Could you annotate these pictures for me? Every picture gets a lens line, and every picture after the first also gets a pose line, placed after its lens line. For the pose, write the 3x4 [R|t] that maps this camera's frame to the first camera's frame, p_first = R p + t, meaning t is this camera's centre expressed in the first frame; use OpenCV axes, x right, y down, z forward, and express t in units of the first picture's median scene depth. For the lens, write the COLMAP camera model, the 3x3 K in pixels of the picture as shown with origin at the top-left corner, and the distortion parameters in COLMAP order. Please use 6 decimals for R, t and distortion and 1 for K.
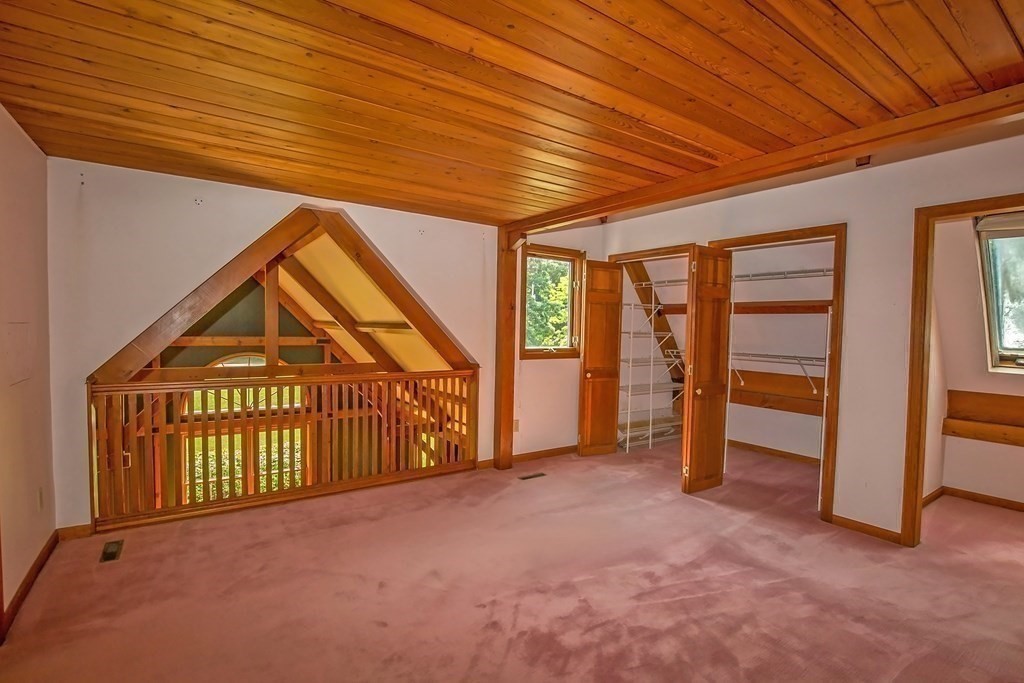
lens RADIAL K [[473.1, 0, 519.0], [0, 473.1, 343.3], [0, 0, 1]] dist [-0.028508, 0.001337]
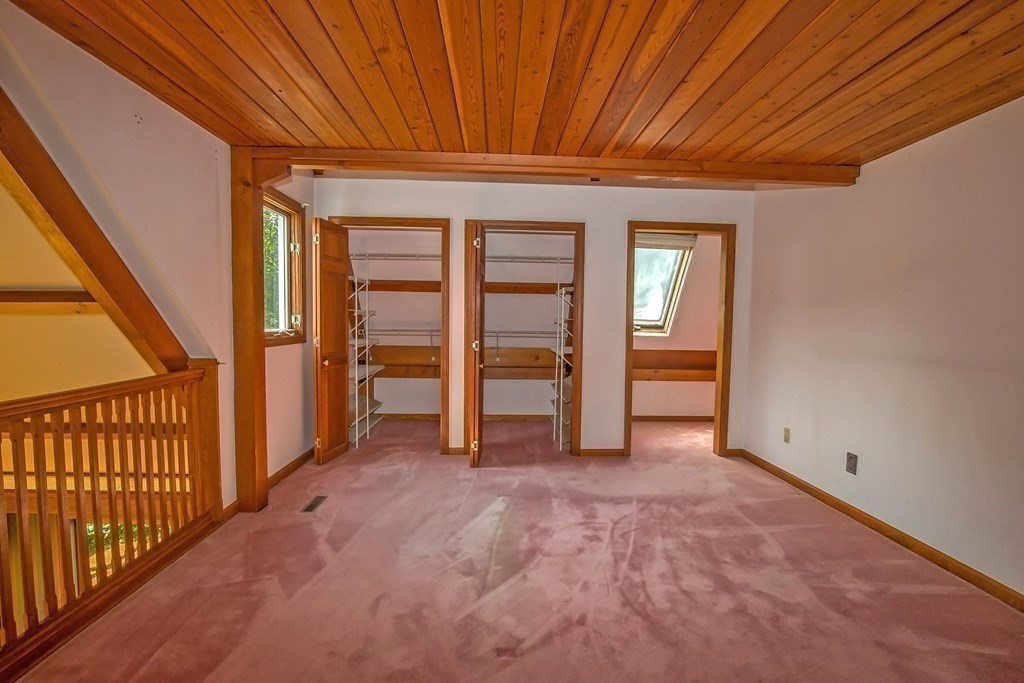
lens RADIAL K [[473.1, 0, 511.8], [0, 473.1, 347.1], [0, 0, 1]] dist [-0.028508, 0.001337]
pose [[0.554146, -0.064718, 0.829900, -0.400854], [0.024628, 0.997811, 0.061368, -0.001089], [-0.832055, -0.013568, 0.554527, 0.343636]]
